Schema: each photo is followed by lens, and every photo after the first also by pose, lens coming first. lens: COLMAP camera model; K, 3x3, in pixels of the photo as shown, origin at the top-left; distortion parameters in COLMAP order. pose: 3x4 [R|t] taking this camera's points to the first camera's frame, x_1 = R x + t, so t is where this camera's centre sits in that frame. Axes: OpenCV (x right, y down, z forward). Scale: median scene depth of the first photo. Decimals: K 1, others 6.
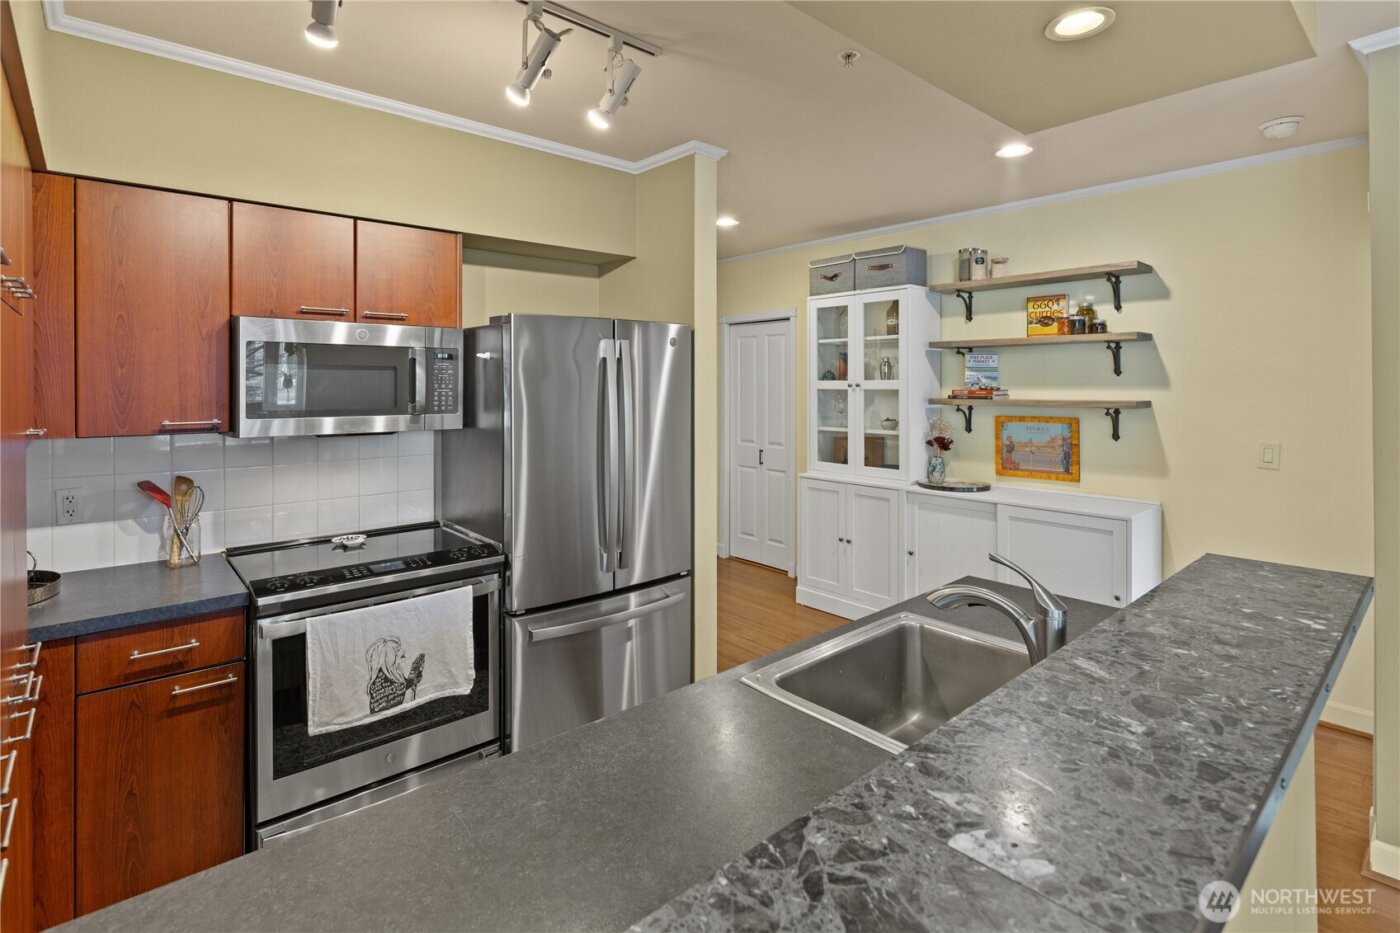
lens RADIAL K [[685.4, 0, 673.7], [0, 685.4, 386.3], [0, 0, 1]] dist [-0.000673, -0.001116]
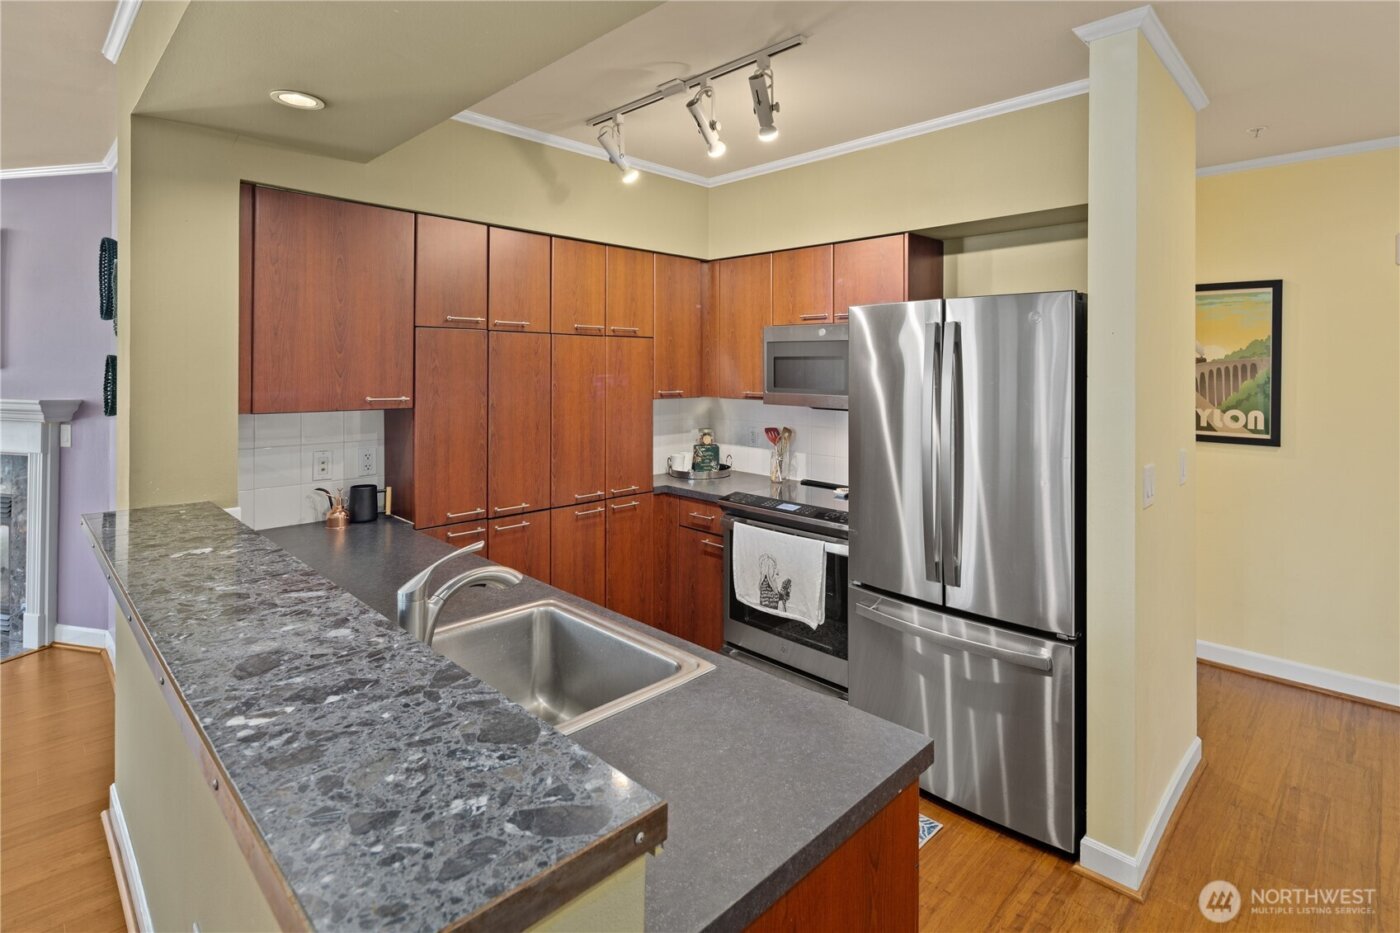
lens RADIAL K [[685.0, 0, 738.9], [0, 685.0, 364.2], [0, 0, 1]] dist [0.000816, -0.000091]
pose [[0.110060, -0.002278, -0.993922, 0.852323], [-0.009722, 0.999947, -0.003368, -0.009610], [0.993877, 0.010033, 0.110032, 0.711831]]
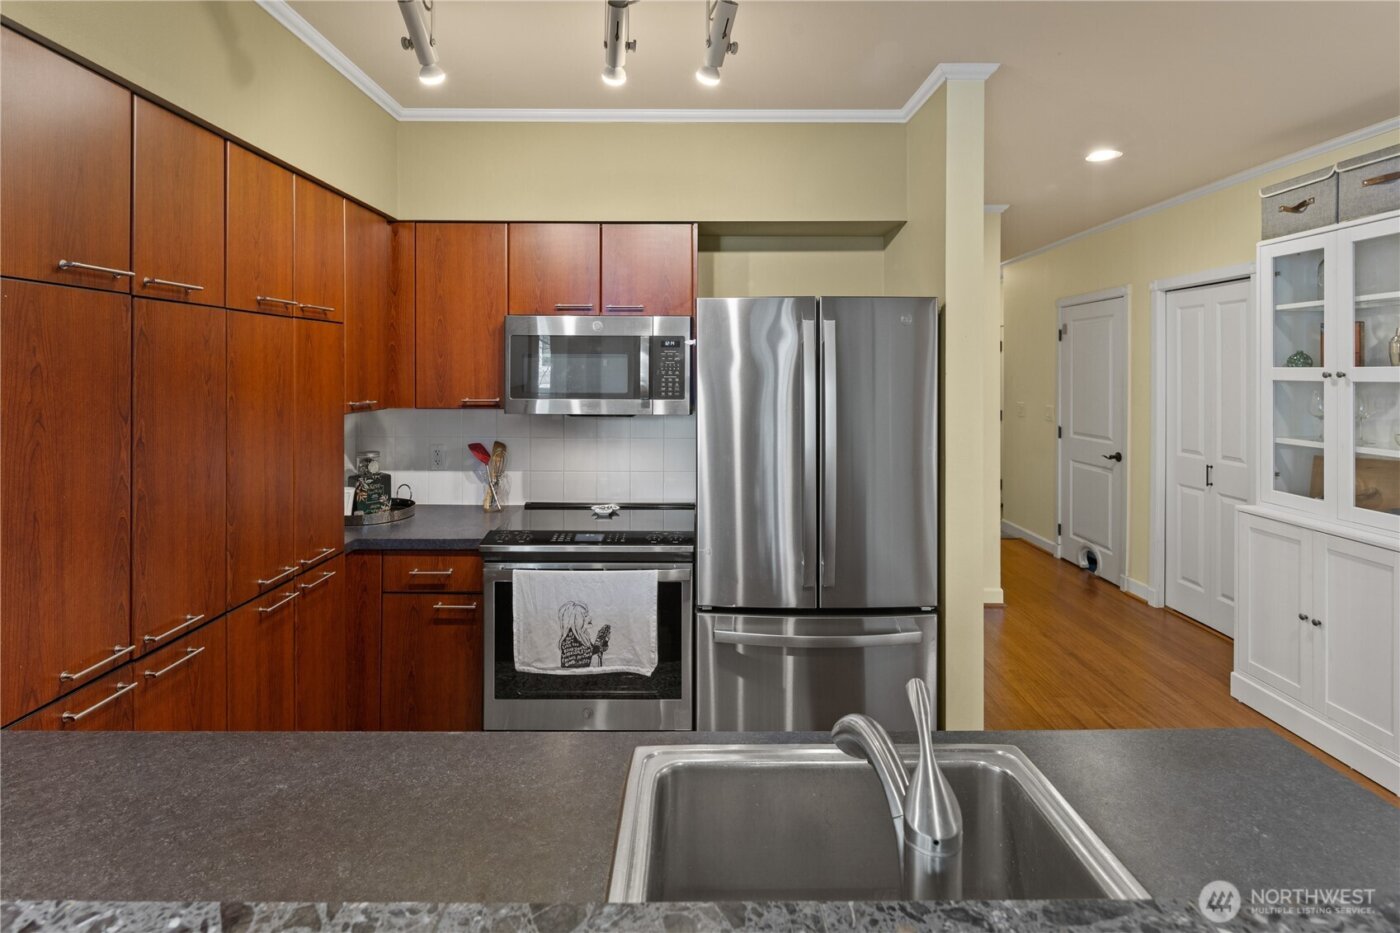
lens RADIAL K [[677.7, 0, 695.0], [0, 677.7, 368.3], [0, 0, 1]] dist [0.001950, -0.002142]
pose [[0.760899, 0.000850, -0.648869, 0.389788], [-0.005211, 0.999975, -0.004801, -0.002405], [0.648849, 0.007035, 0.760885, 0.268536]]
